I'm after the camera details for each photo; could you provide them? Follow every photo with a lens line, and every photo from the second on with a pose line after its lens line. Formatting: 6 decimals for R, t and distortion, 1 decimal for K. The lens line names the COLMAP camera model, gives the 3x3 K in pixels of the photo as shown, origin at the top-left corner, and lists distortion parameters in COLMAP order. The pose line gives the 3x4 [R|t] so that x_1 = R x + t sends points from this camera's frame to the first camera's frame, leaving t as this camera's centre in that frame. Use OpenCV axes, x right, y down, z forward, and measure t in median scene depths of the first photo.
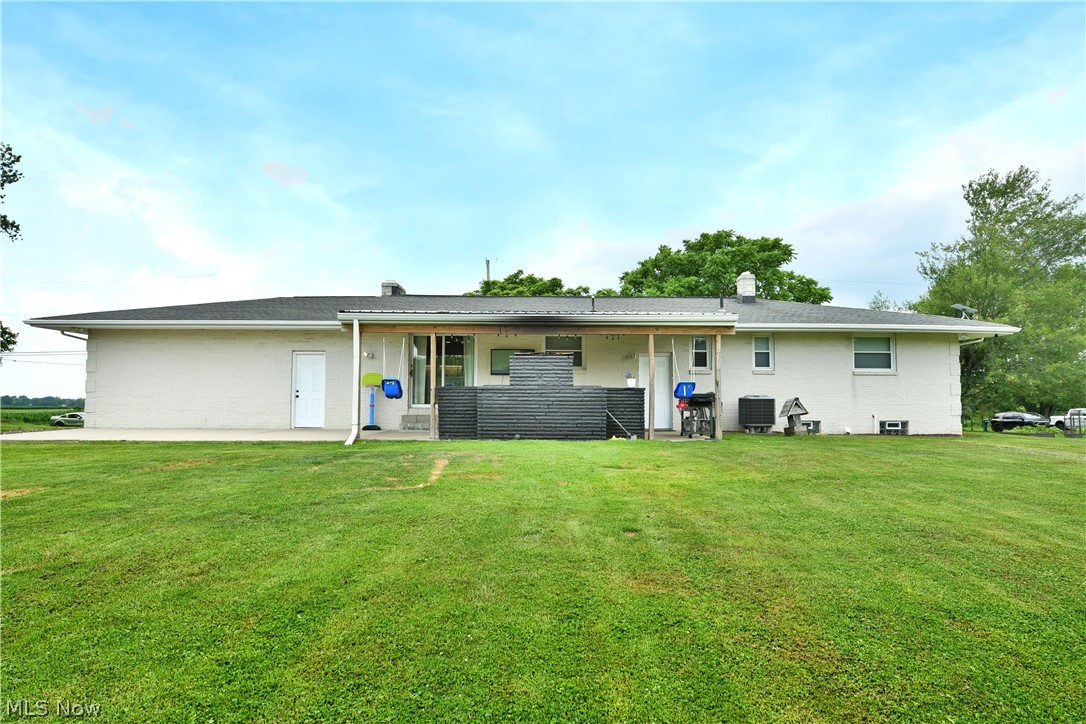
lens RADIAL K [[663.1, 0, 543.0], [0, 663.1, 362.0], [0, 0, 1]] dist [-0.005479, -0.000876]
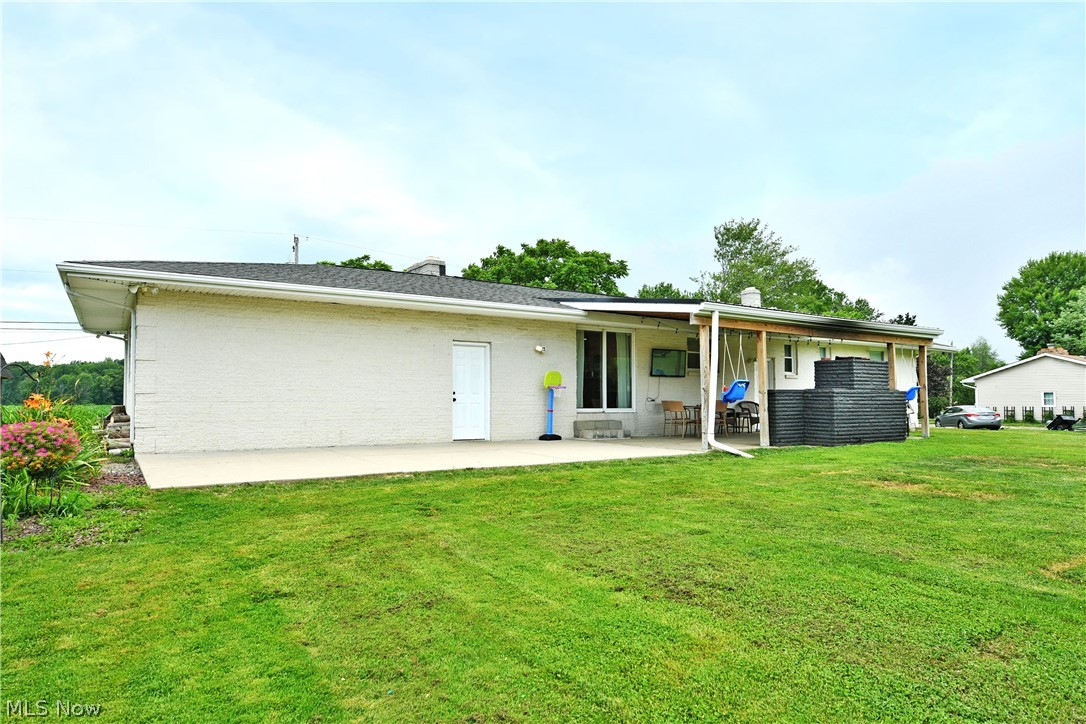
lens RADIAL K [[663.1, 0, 543.0], [0, 663.1, 362.0], [0, 0, 1]] dist [-0.005479, -0.000876]
pose [[0.842915, 0.028905, 0.537270, -0.688625], [-0.028596, 0.999551, -0.008912, 0.011901], [-0.537287, -0.007852, 0.843363, 0.291775]]
